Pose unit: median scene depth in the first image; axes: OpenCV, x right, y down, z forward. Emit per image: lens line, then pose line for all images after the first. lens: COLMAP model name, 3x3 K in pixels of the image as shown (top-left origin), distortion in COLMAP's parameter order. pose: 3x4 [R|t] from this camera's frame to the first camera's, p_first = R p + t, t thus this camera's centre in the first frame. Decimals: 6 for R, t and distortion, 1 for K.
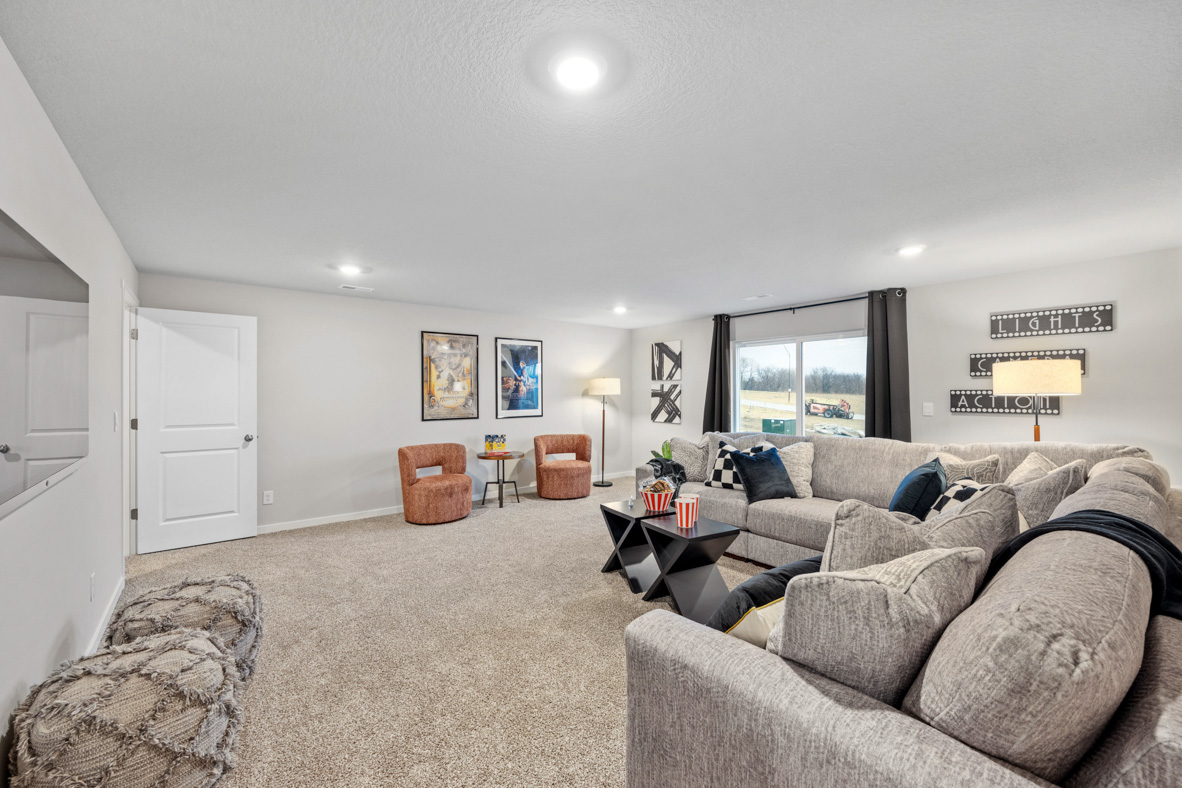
lens RADIAL K [[472.1, 0, 587.6], [0, 472.1, 391.2], [0, 0, 1]] dist [-0.001366, -0.000096]
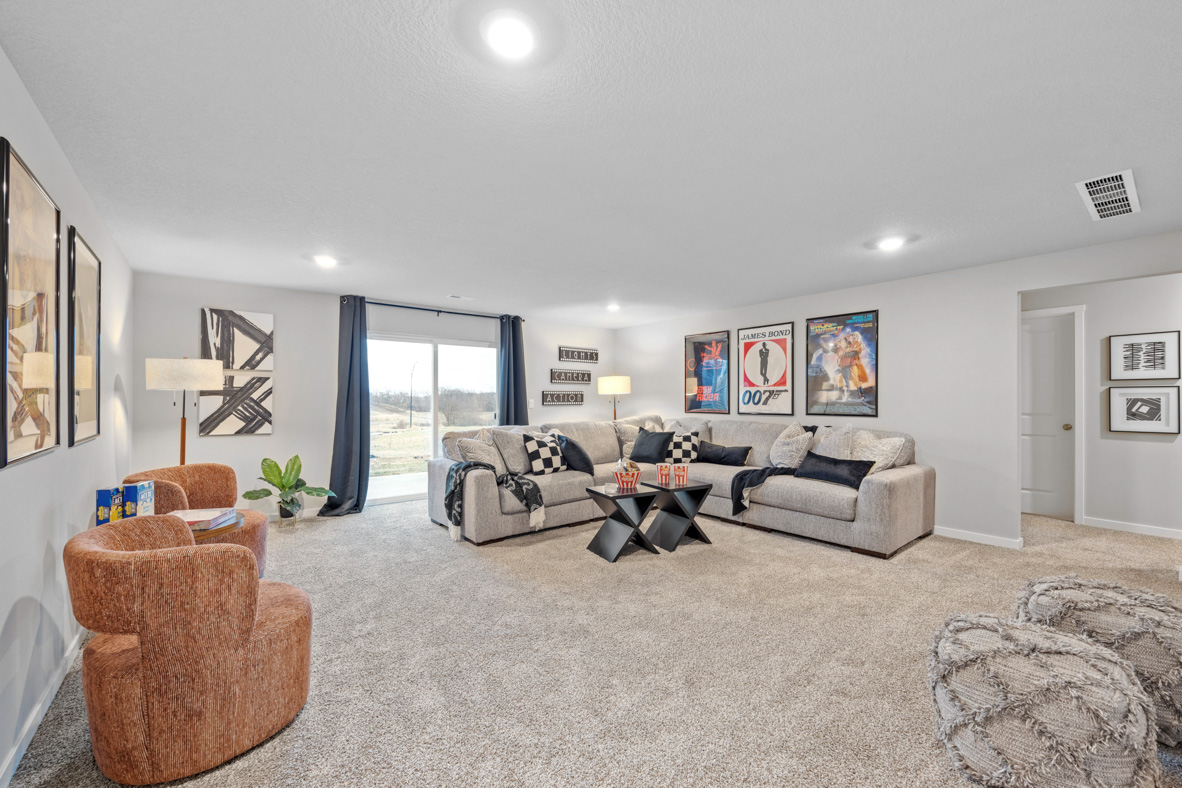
lens RADIAL K [[472.1, 0, 588.0], [0, 472.1, 397.3], [0, 0, 1]] dist [-0.001366, -0.000096]
pose [[-0.005446, -0.001122, 0.999985, -0.501349], [-0.008450, 0.999964, 0.001076, 0.010403], [-0.999949, -0.008444, -0.005455, 0.535241]]
